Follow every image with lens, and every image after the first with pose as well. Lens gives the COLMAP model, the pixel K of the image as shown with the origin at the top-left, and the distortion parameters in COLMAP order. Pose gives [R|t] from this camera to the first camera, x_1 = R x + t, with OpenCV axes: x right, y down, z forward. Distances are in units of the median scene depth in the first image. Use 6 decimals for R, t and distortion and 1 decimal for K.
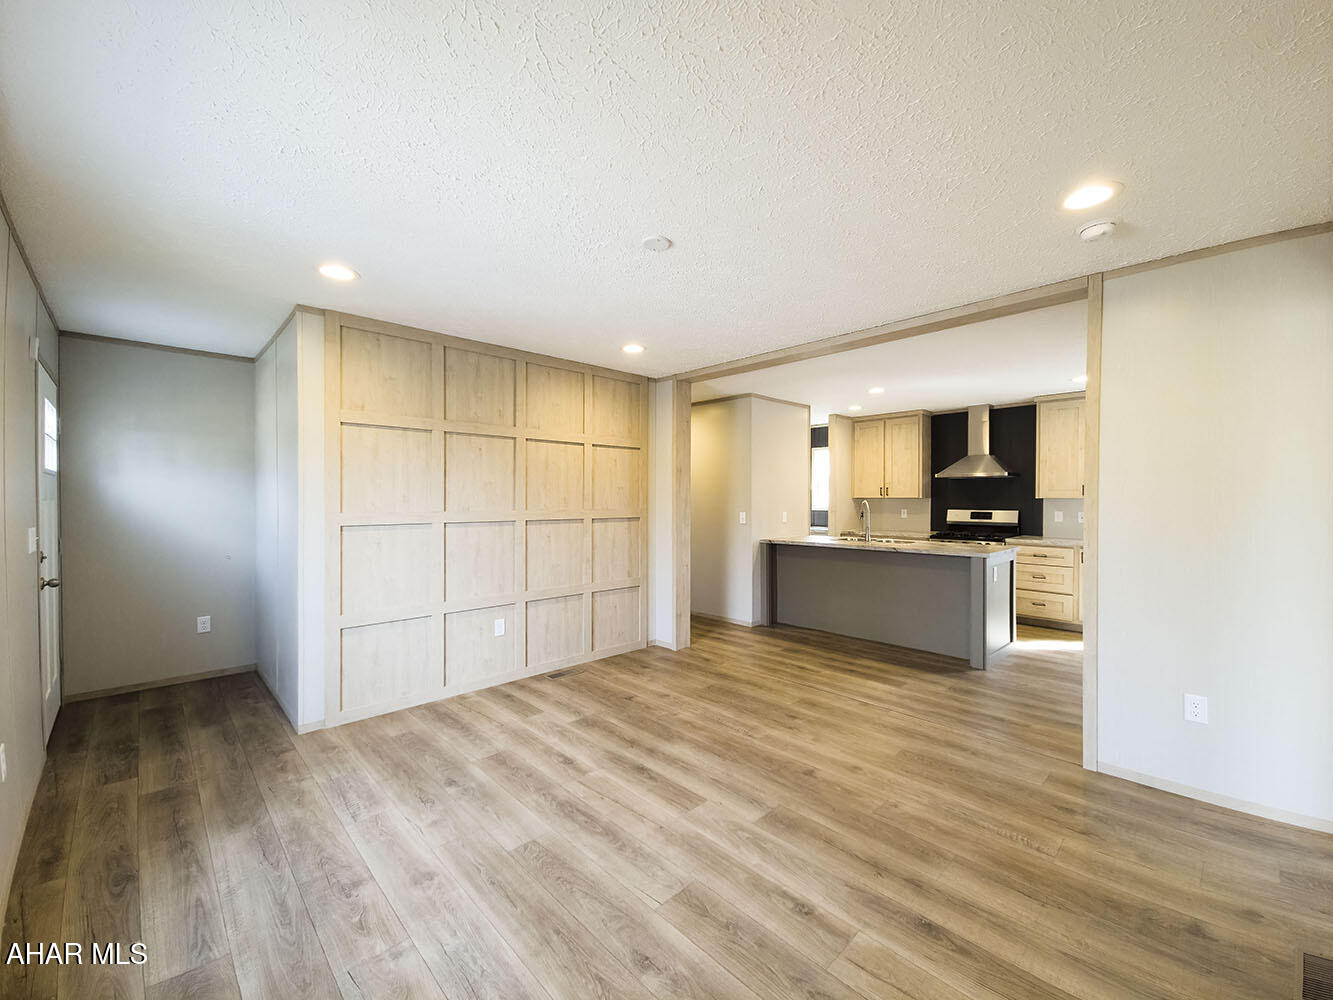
lens RADIAL K [[546.1, 0, 663.6], [0, 546.1, 505.6], [0, 0, 1]] dist [-0.002405, -0.000013]
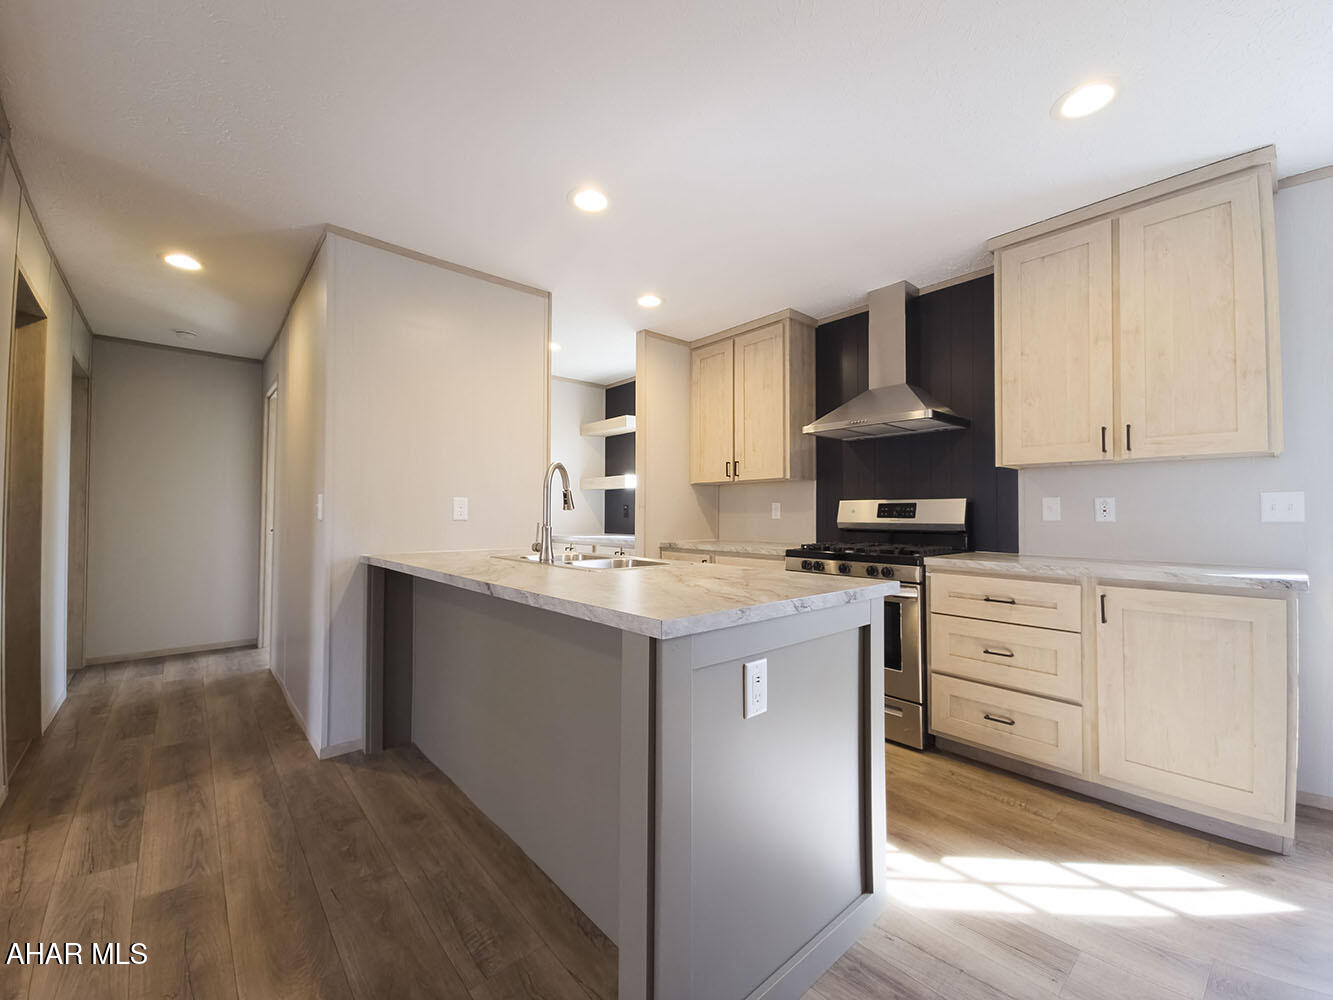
lens RADIAL K [[546.1, 0, 667.9], [0, 546.1, 503.6], [0, 0, 1]] dist [-0.002405, -0.000013]
pose [[0.999377, 0.002380, -0.035215, 0.396983], [-0.003558, 0.999435, -0.033410, 0.029844], [0.035116, 0.033515, 0.998821, 0.504789]]
